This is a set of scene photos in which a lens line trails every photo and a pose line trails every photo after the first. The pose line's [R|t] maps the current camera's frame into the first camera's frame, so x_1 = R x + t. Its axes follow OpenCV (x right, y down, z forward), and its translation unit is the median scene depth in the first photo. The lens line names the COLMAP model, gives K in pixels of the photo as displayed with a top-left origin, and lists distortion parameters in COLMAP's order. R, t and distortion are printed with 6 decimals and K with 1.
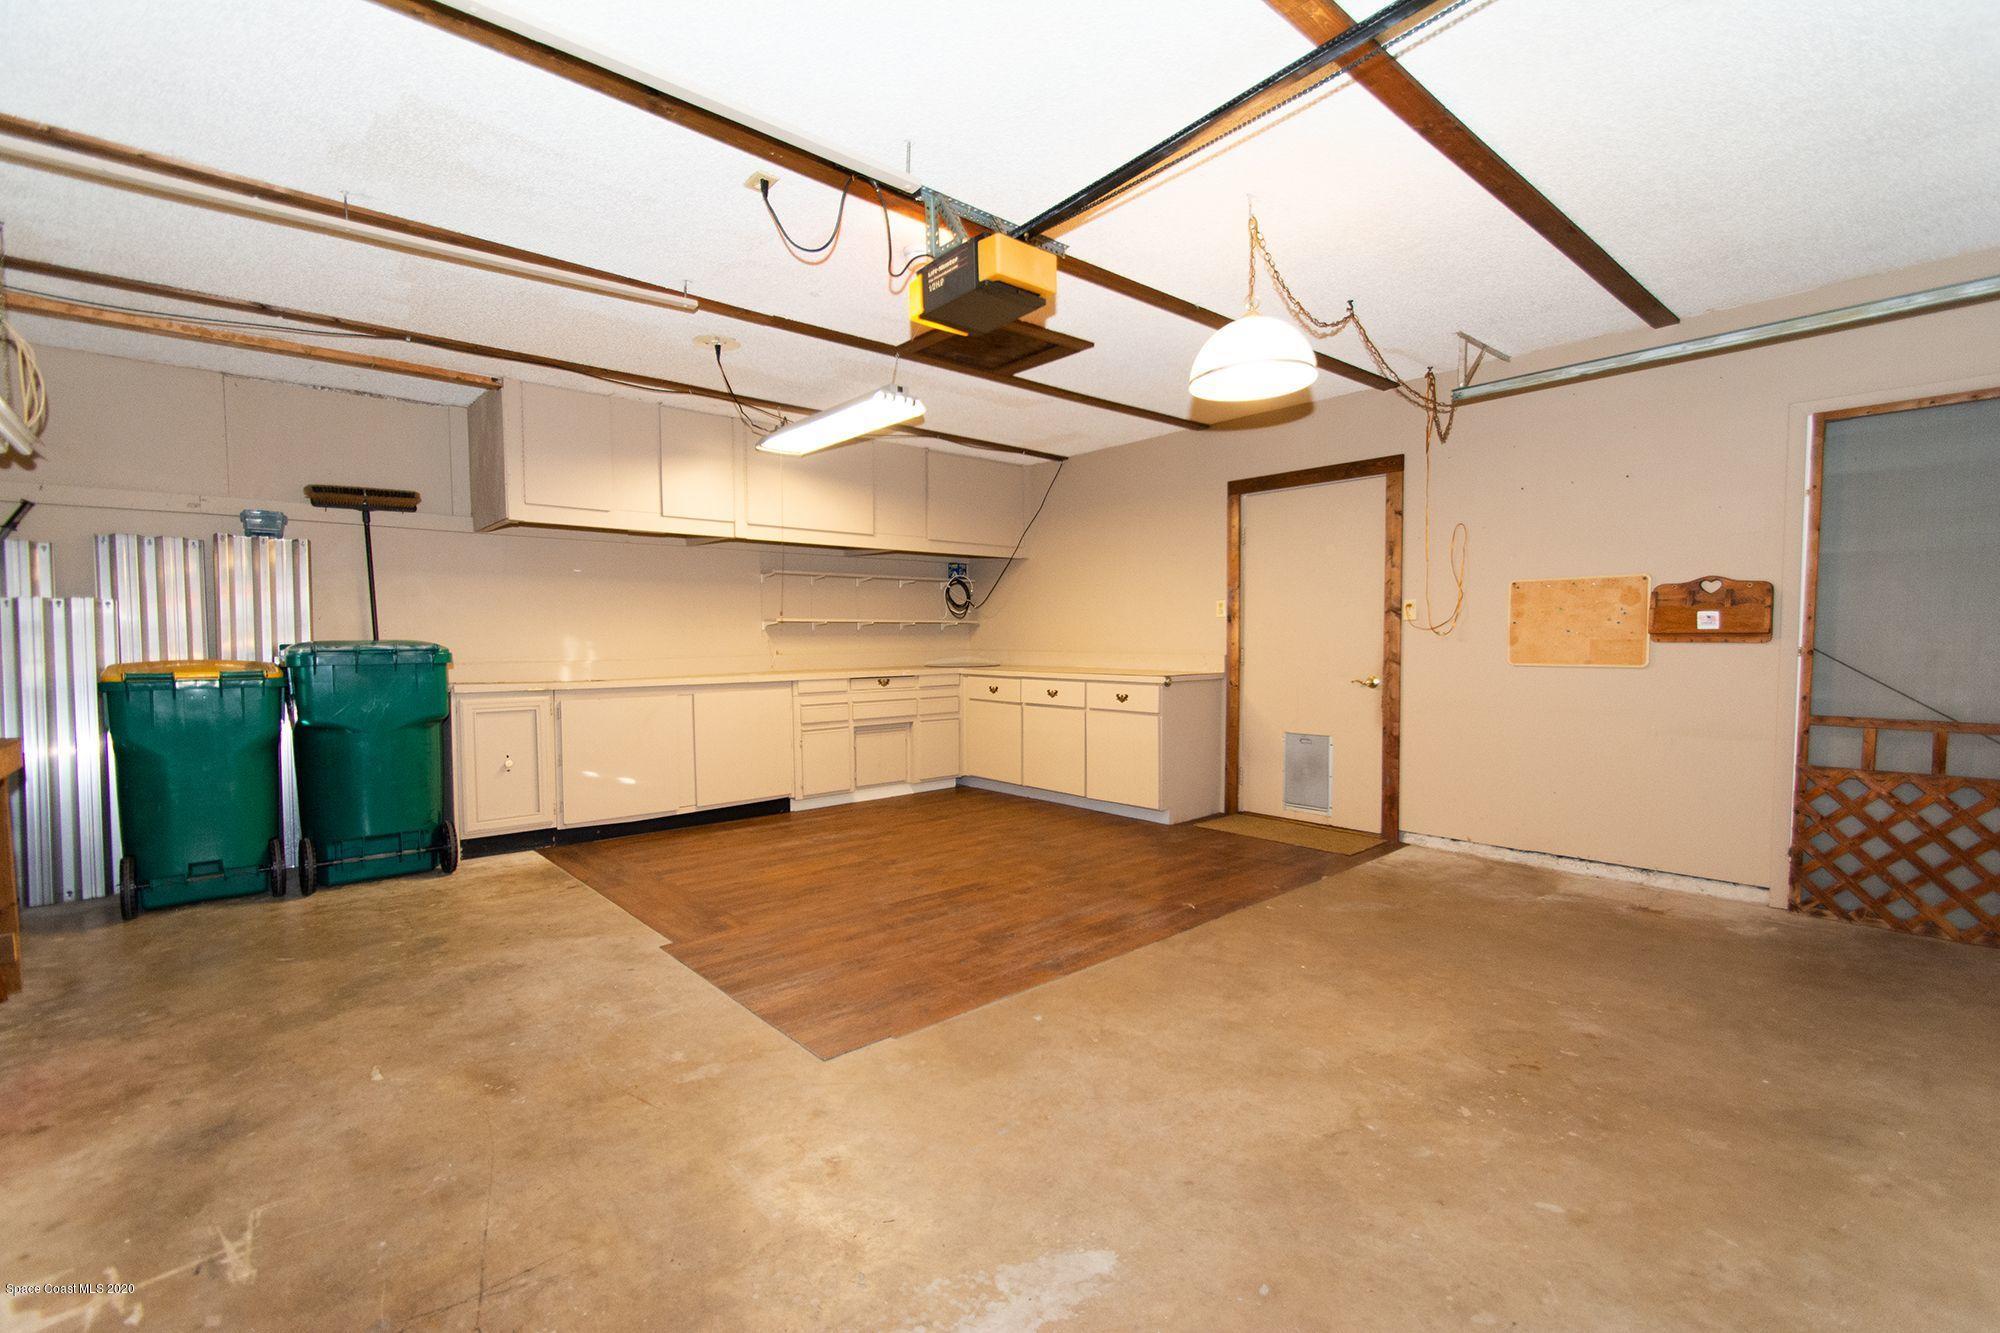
lens RADIAL K [[895.8, 0, 1004.6], [0, 895.8, 657.8], [0, 0, 1]] dist [0.000269, -0.001300]
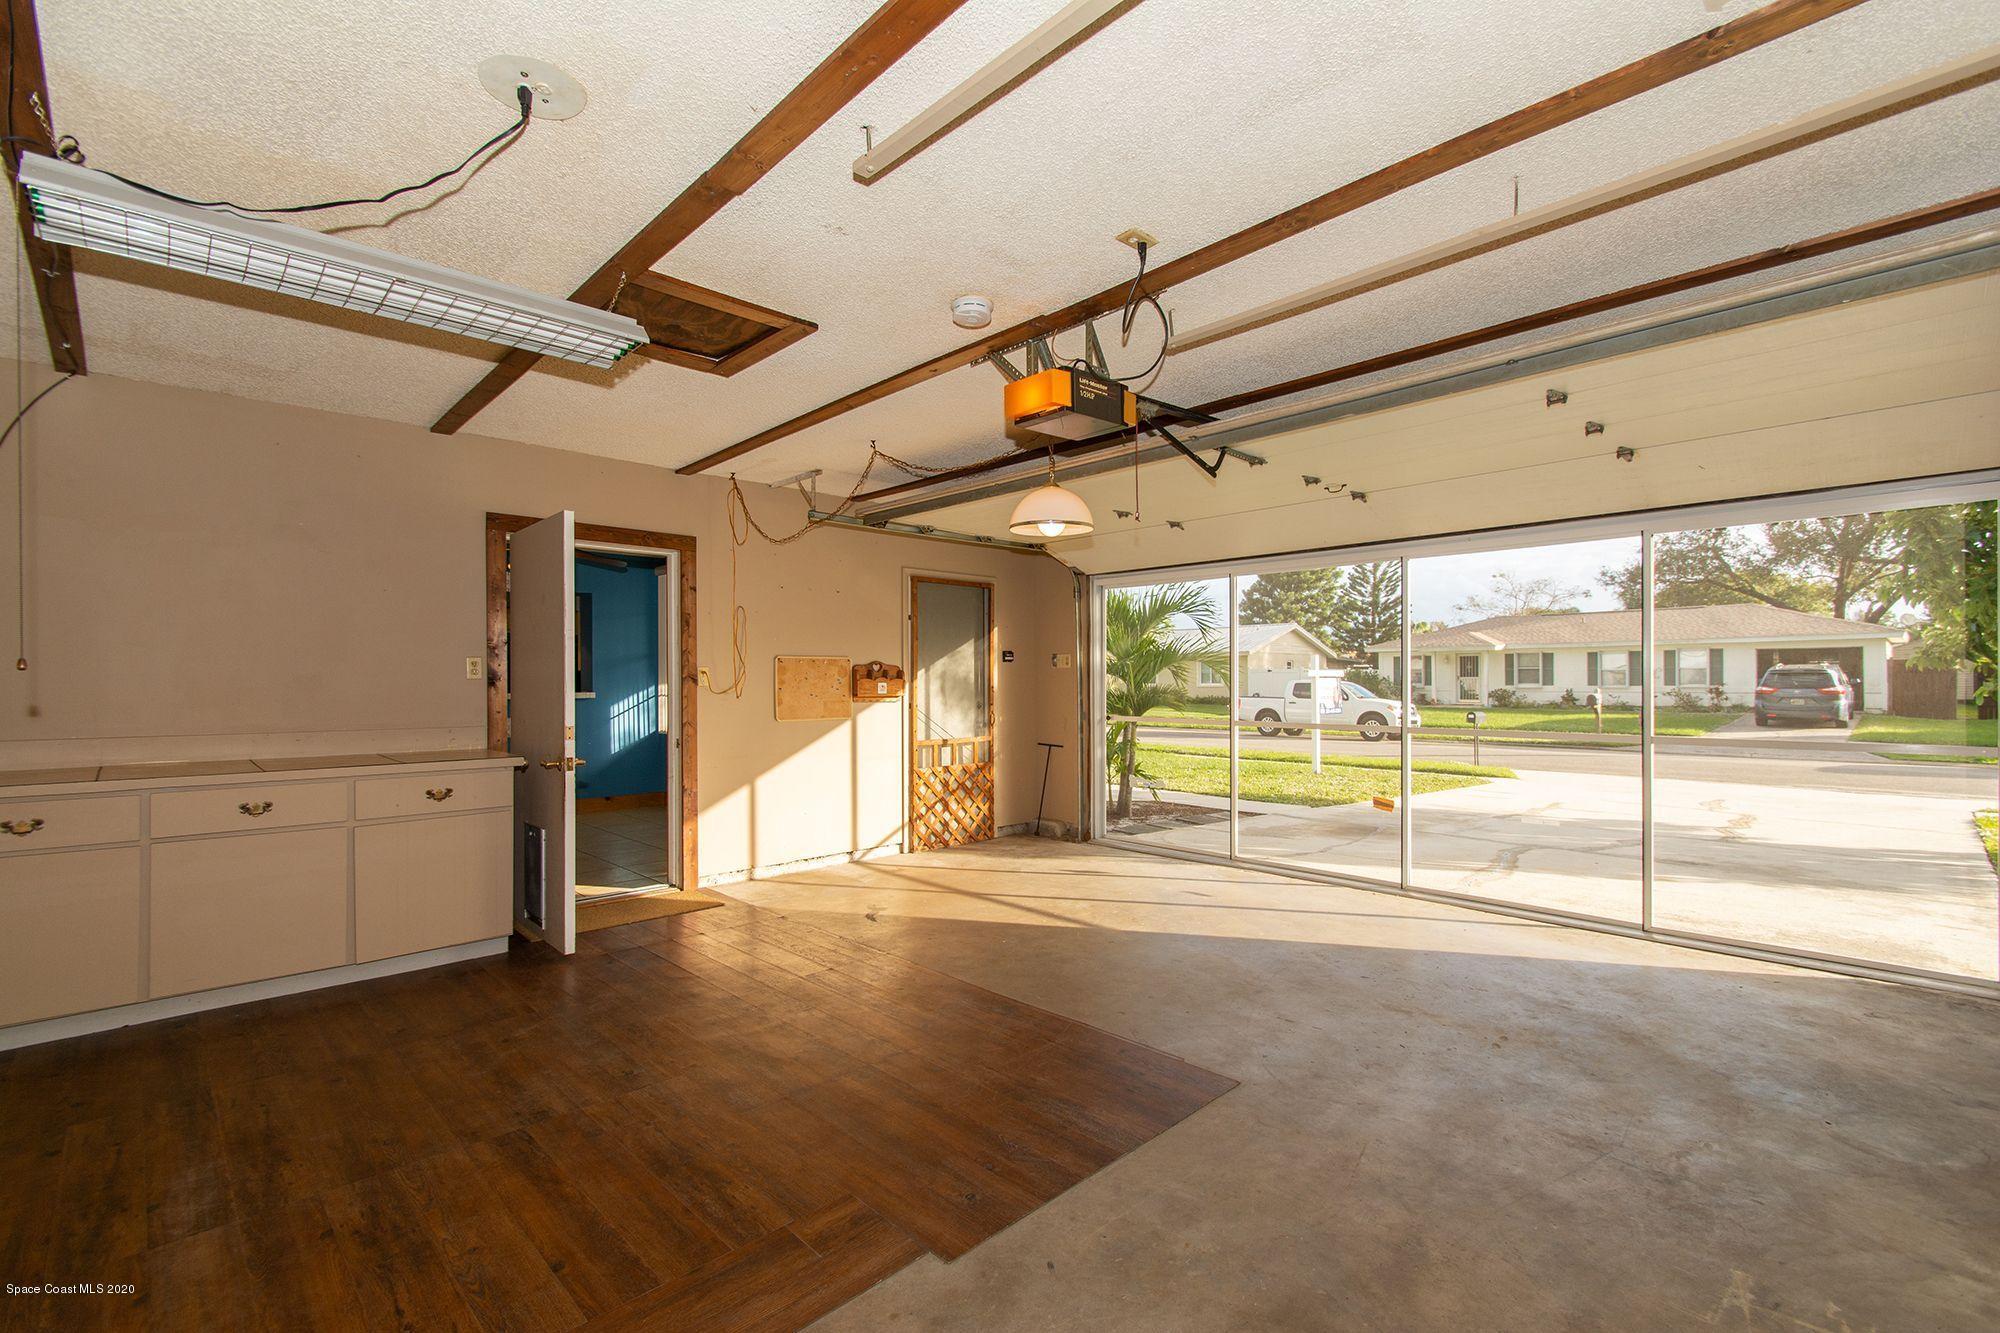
lens RADIAL K [[895.8, 0, 1004.6], [0, 895.8, 657.8], [0, 0, 1]] dist [0.000269, -0.001300]
pose [[-0.067875, 0.031977, 0.997181, -0.852044], [0.027000, 0.999179, -0.030203, -0.041094], [-0.997328, 0.024874, -0.068683, 0.870332]]
